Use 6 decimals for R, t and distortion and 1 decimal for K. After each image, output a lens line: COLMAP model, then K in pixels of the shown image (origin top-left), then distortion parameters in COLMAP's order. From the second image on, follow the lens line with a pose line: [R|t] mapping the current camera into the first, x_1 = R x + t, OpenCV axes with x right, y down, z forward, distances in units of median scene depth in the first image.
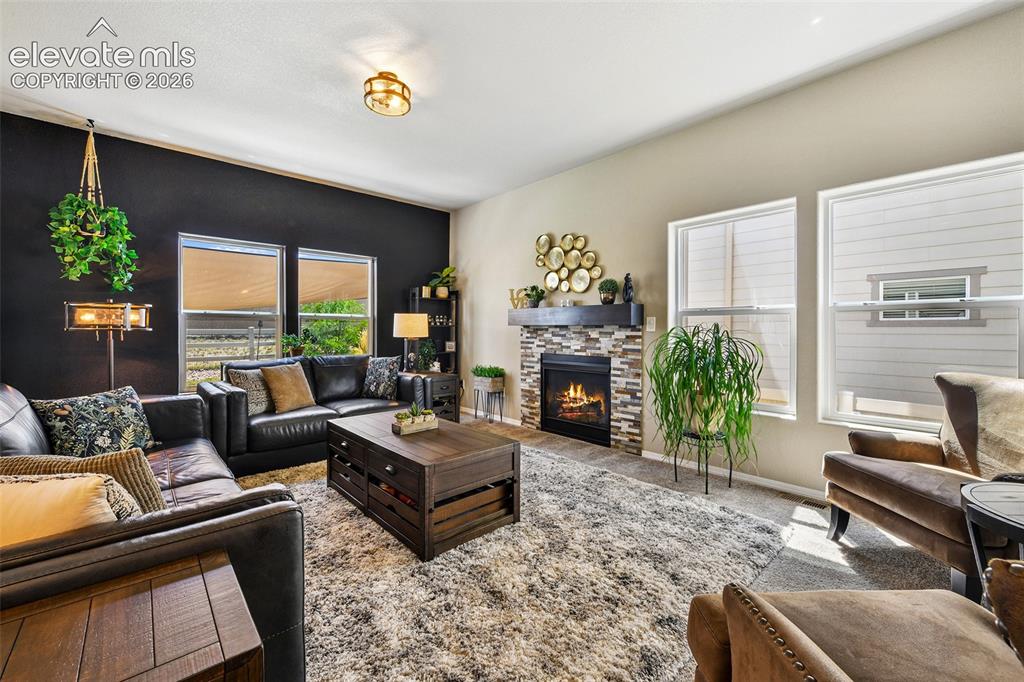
lens RADIAL K [[415.5, 0, 511.2], [0, 415.5, 333.3], [0, 0, 1]] dist [0.002530, 0.000206]
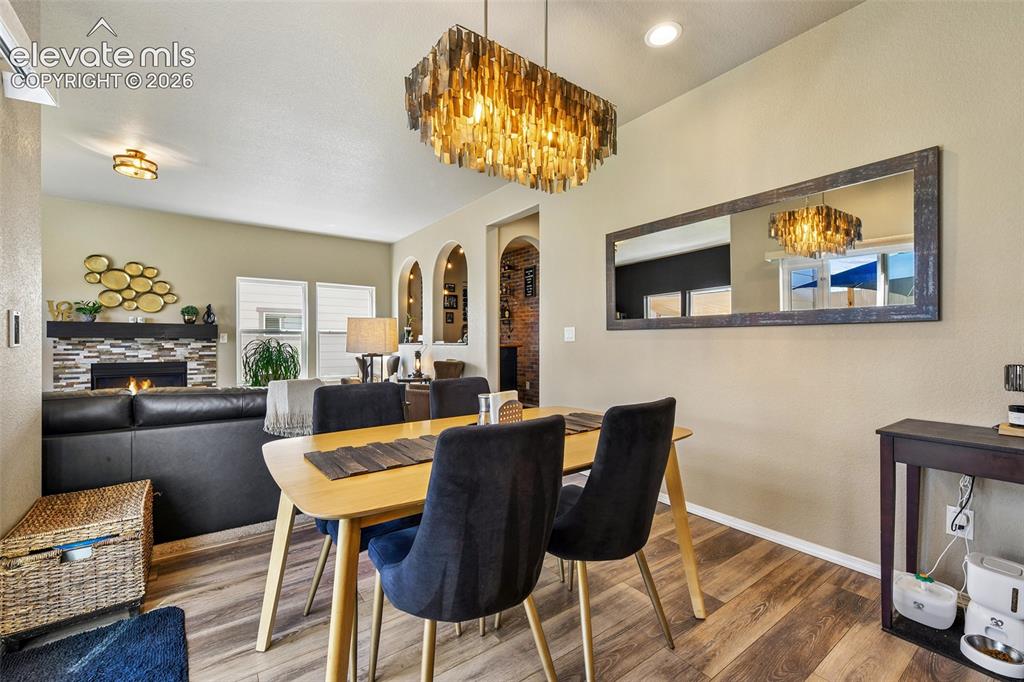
lens RADIAL K [[434.6, 0, 510.4], [0, 434.6, 339.1], [0, 0, 1]] dist [0.002643, 0.000199]
pose [[0.107930, 0.003630, 0.994152, -1.035888], [0.010365, 0.999935, -0.004776, 0.000854], [-0.994104, 0.010820, 0.107885, -0.222098]]
